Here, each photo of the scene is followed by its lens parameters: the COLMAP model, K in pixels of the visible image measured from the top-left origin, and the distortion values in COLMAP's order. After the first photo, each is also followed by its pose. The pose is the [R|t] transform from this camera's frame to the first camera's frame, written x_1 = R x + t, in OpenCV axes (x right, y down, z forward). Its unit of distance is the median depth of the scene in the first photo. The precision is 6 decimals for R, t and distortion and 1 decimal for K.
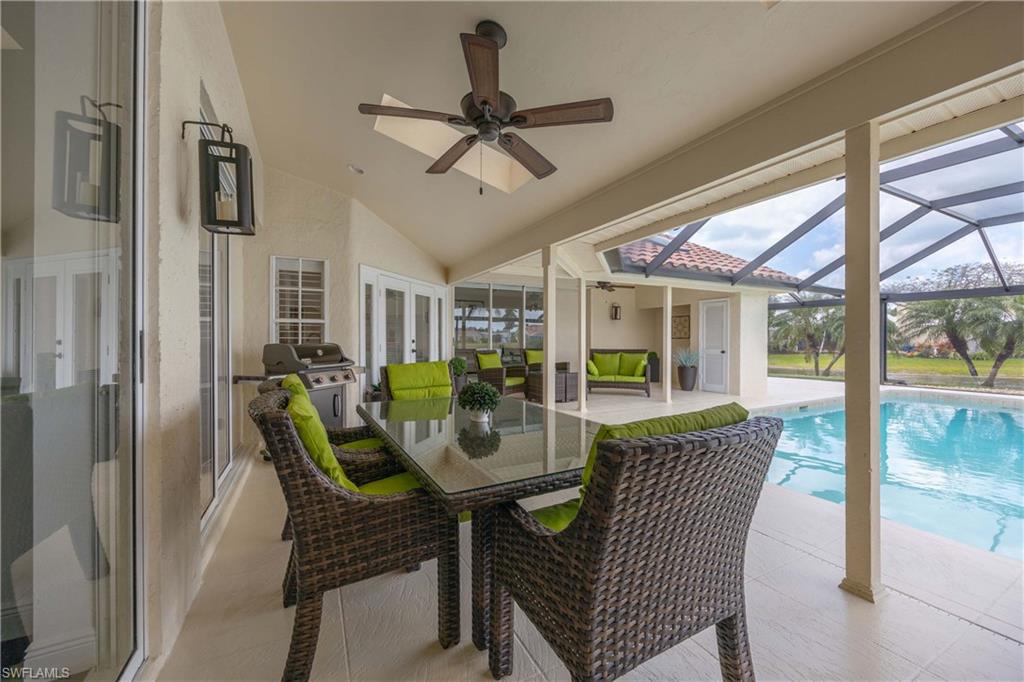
lens RADIAL K [[386.8, 0, 506.8], [0, 386.8, 339.3], [0, 0, 1]] dist [-0.003045, 0.000242]
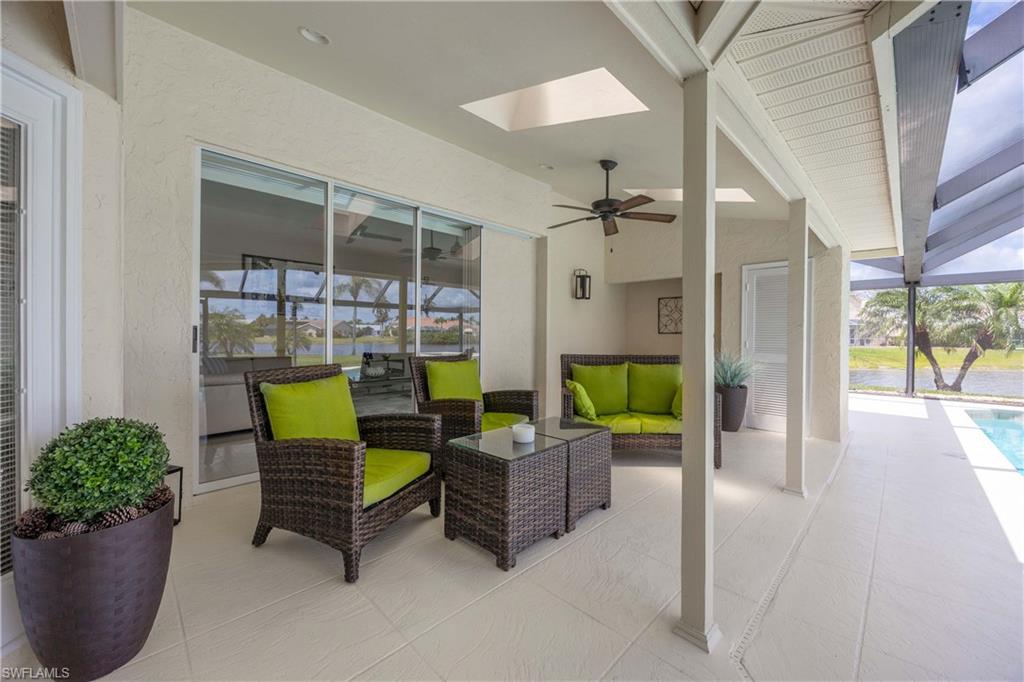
lens RADIAL K [[386.8, 0, 504.1], [0, 386.8, 331.5], [0, 0, 1]] dist [-0.003045, 0.000242]
pose [[0.952955, 0.007751, 0.303011, 0.006199], [-0.003364, 0.999882, -0.014998, 0.003976], [-0.303092, 0.013273, 0.952869, 0.552636]]
